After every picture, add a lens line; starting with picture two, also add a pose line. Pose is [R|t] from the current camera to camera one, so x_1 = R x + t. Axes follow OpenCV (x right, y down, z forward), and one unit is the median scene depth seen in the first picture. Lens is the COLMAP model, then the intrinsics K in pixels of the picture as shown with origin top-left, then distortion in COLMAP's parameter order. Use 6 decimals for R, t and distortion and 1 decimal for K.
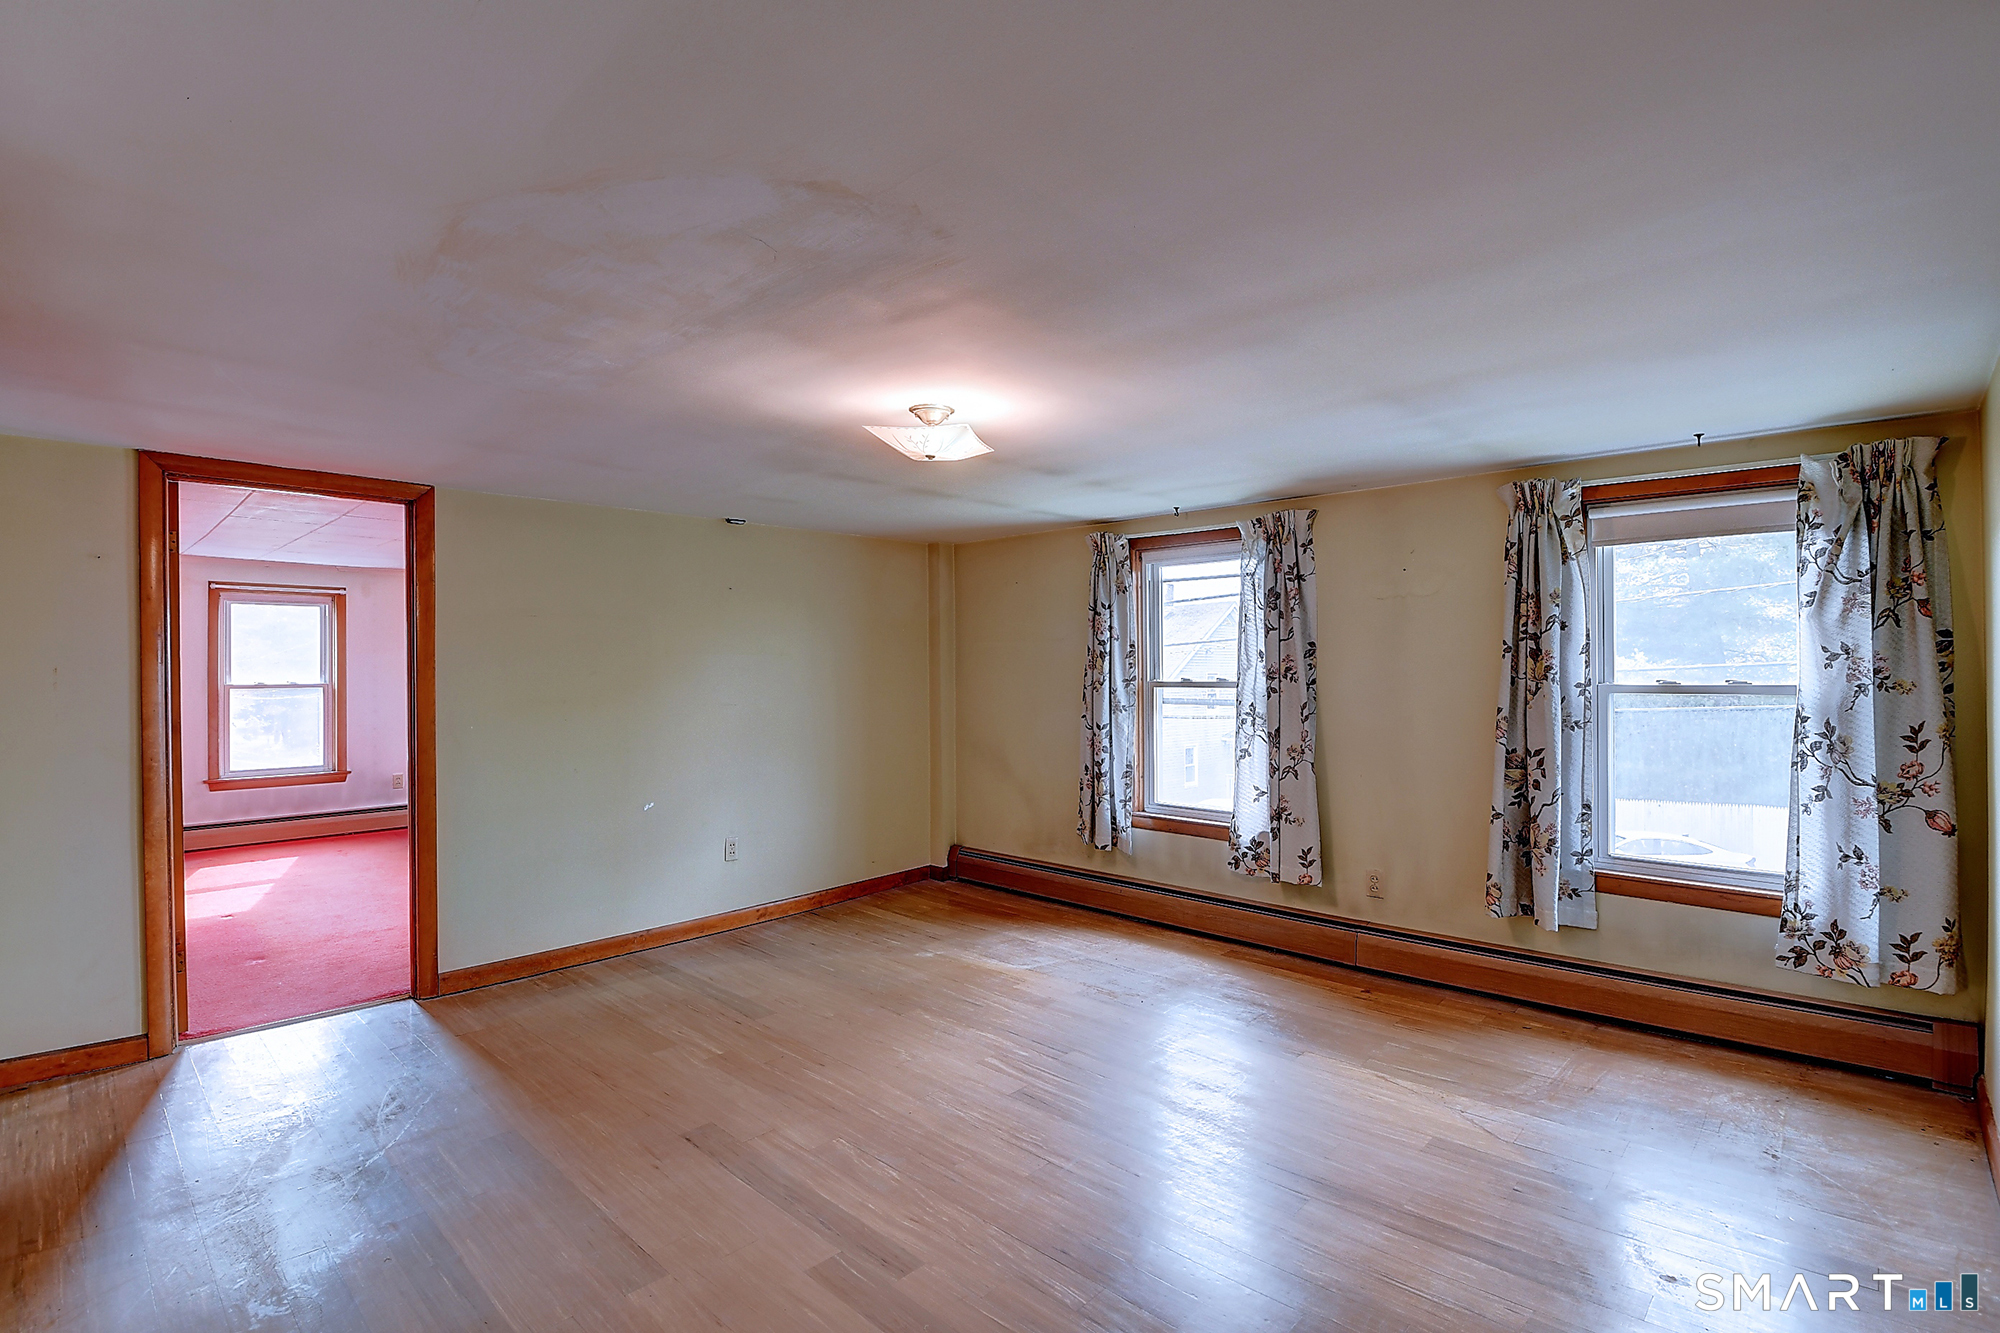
lens RADIAL K [[899.1, 0, 967.9], [0, 899.1, 672.8], [0, 0, 1]] dist [-0.006595, -0.006282]
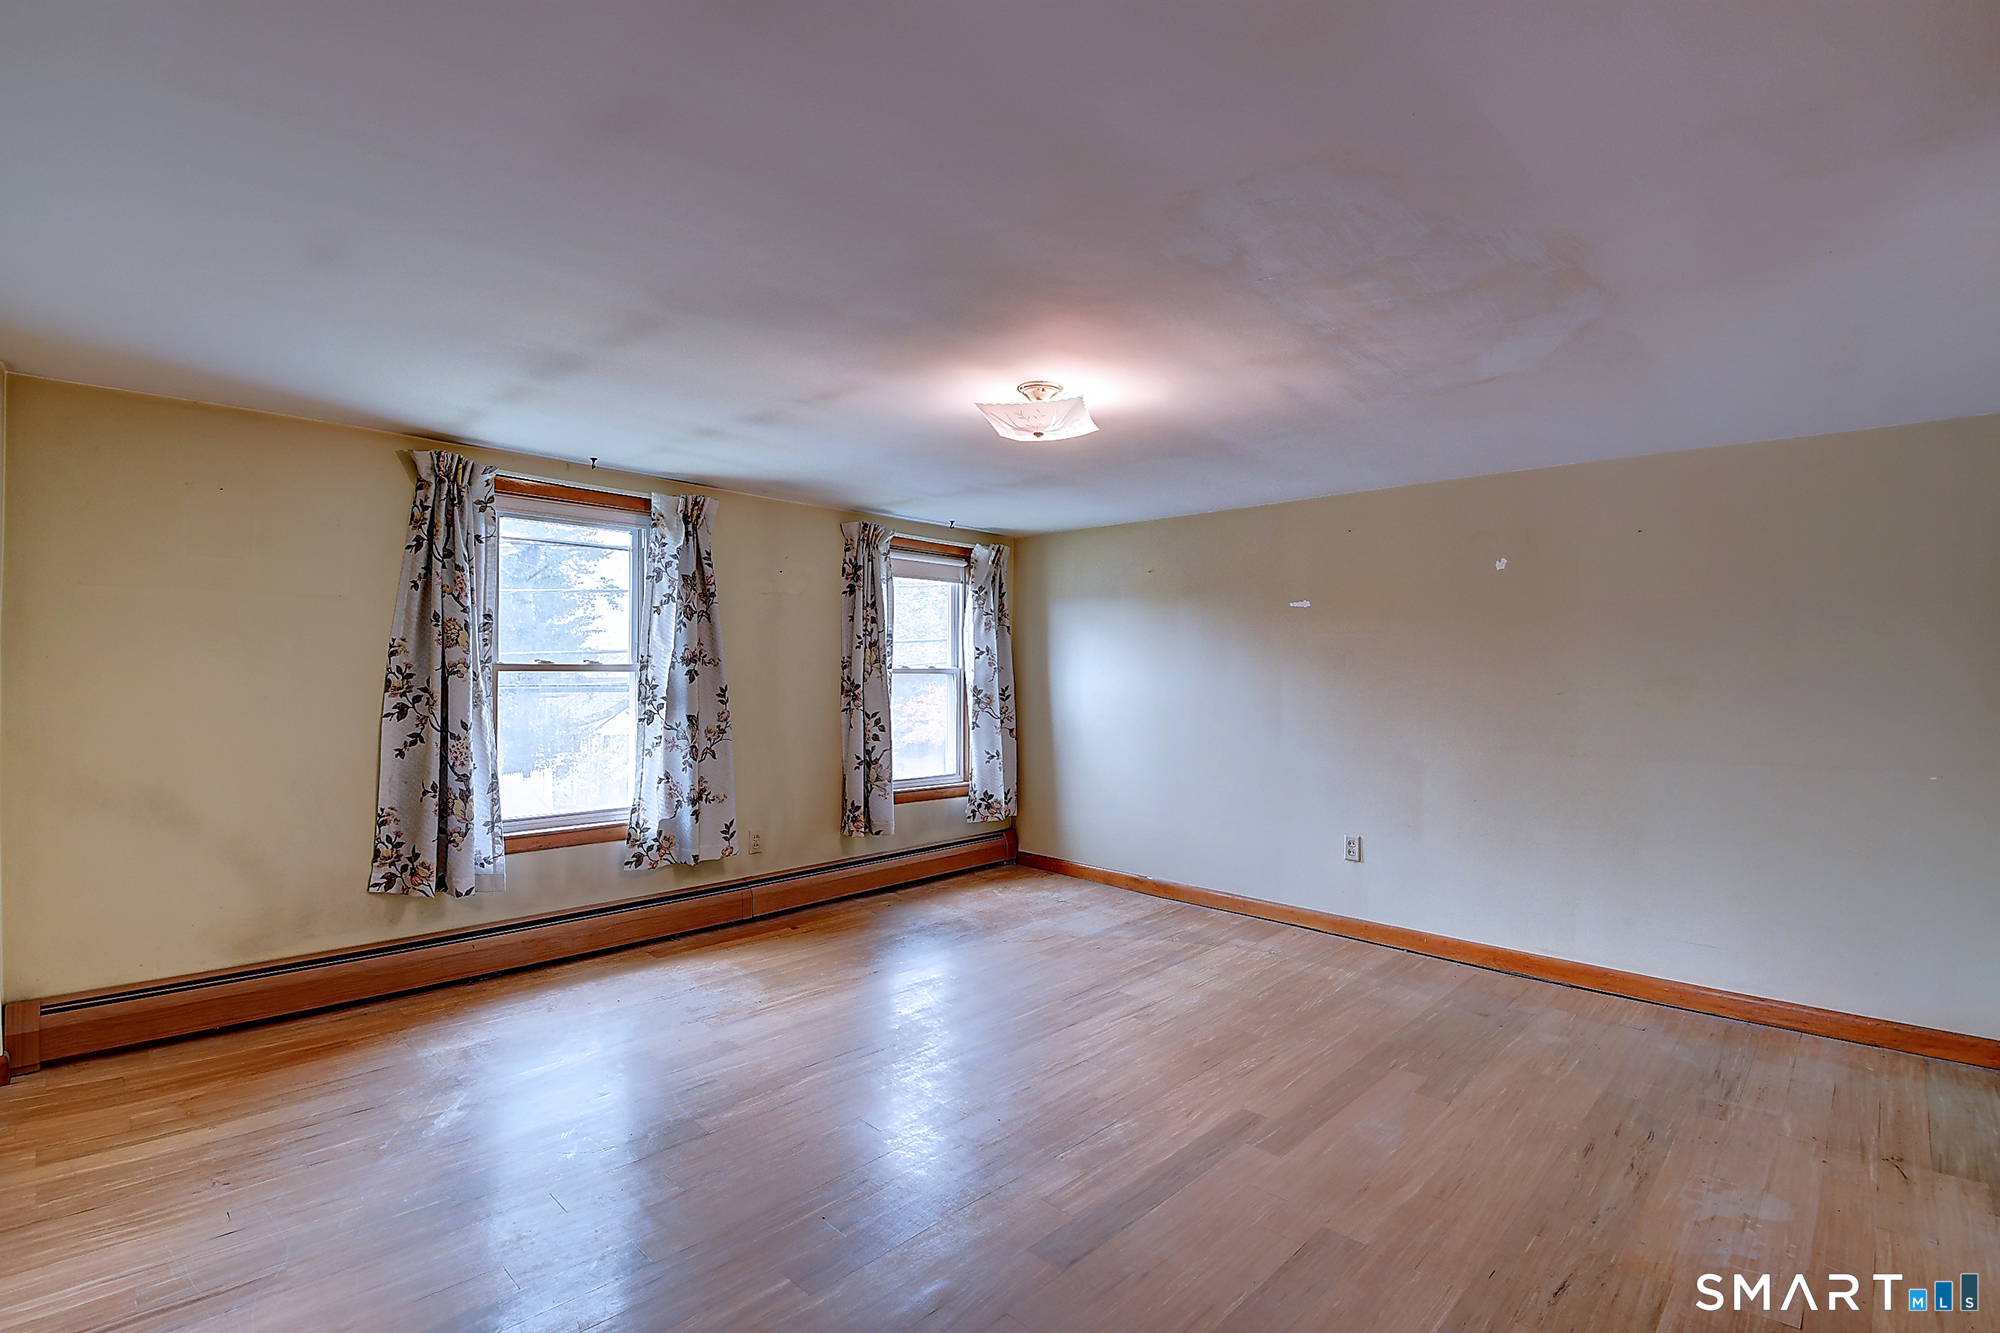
lens RADIAL K [[899.1, 0, 993.8], [0, 899.1, 674.2], [0, 0, 1]] dist [-0.006595, -0.006282]
pose [[0.019483, -0.005434, 0.999795, -0.754524], [-0.010623, 0.999928, 0.005642, 0.012804], [-0.999754, -0.010731, 0.019424, 0.746889]]
